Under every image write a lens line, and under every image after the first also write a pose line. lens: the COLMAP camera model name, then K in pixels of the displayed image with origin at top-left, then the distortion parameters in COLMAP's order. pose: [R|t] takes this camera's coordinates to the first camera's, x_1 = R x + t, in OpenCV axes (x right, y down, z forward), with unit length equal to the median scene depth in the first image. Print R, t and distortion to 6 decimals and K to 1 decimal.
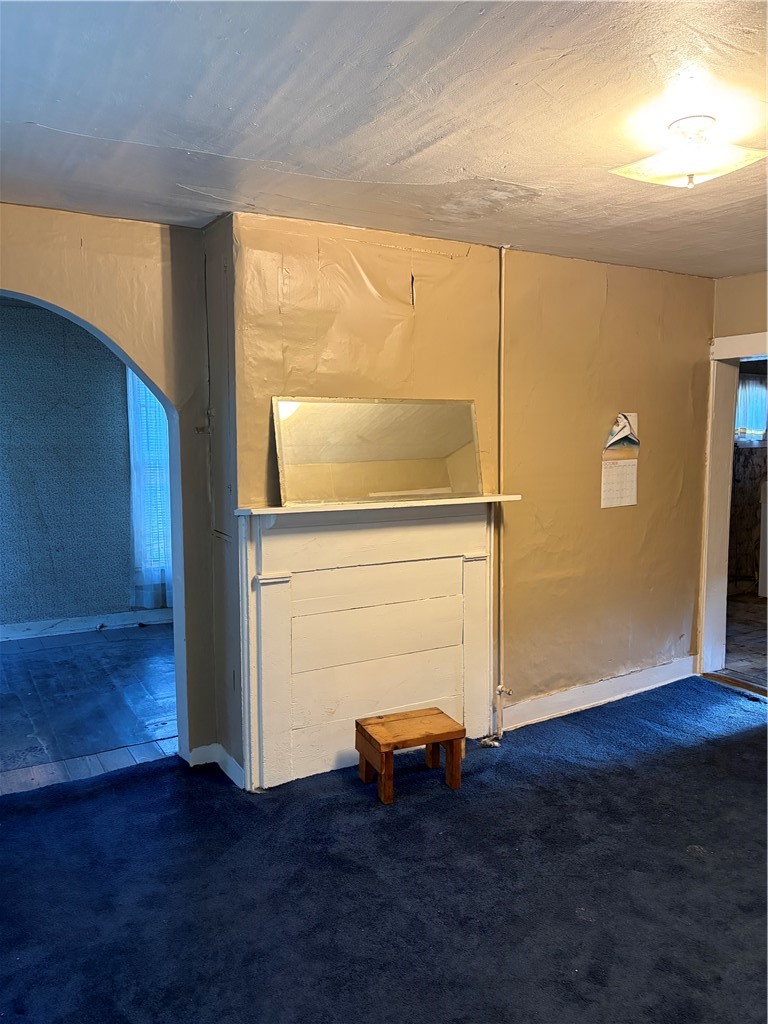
lens RADIAL K [[771.4, 0, 379.2], [0, 771.4, 511.6], [0, 0, 1]] dist [0.029807, -0.032317]
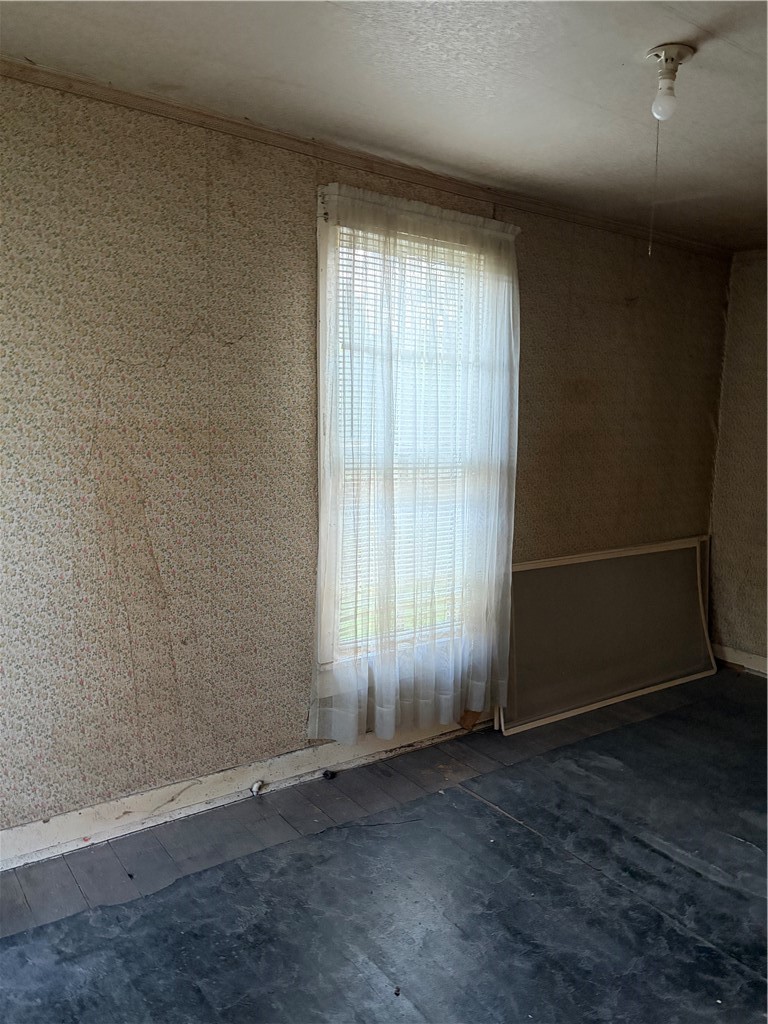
lens RADIAL K [[771.4, 0, 382.7], [0, 771.4, 510.7], [0, 0, 1]] dist [0.029807, -0.032317]
pose [[0.994494, 0.004878, 0.104678, -0.336801], [-0.007325, 0.999709, 0.023005, -0.042260], [-0.104535, -0.023645, 0.994240, 0.502993]]
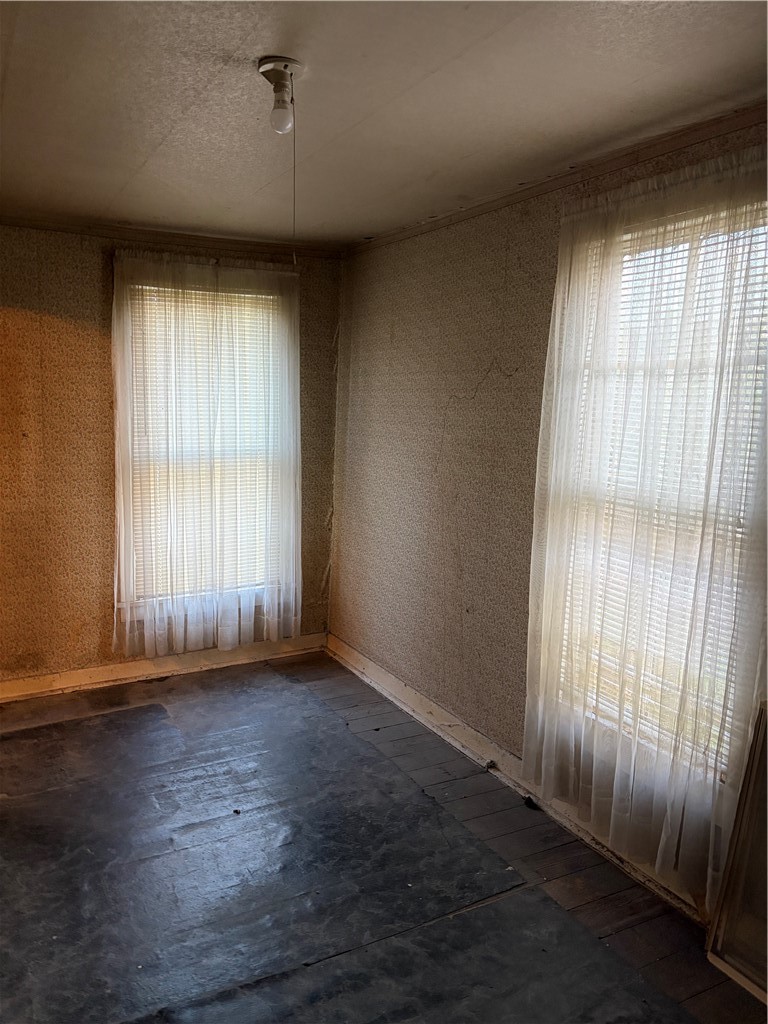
lens RADIAL K [[771.4, 0, 376.5], [0, 771.4, 512.4], [0, 0, 1]] dist [0.029807, -0.032317]
pose [[-0.036788, 0.121118, -0.991956, 0.181335], [-0.146918, 0.981187, 0.125252, -0.090950], [0.988464, 0.150344, -0.018302, 0.908469]]
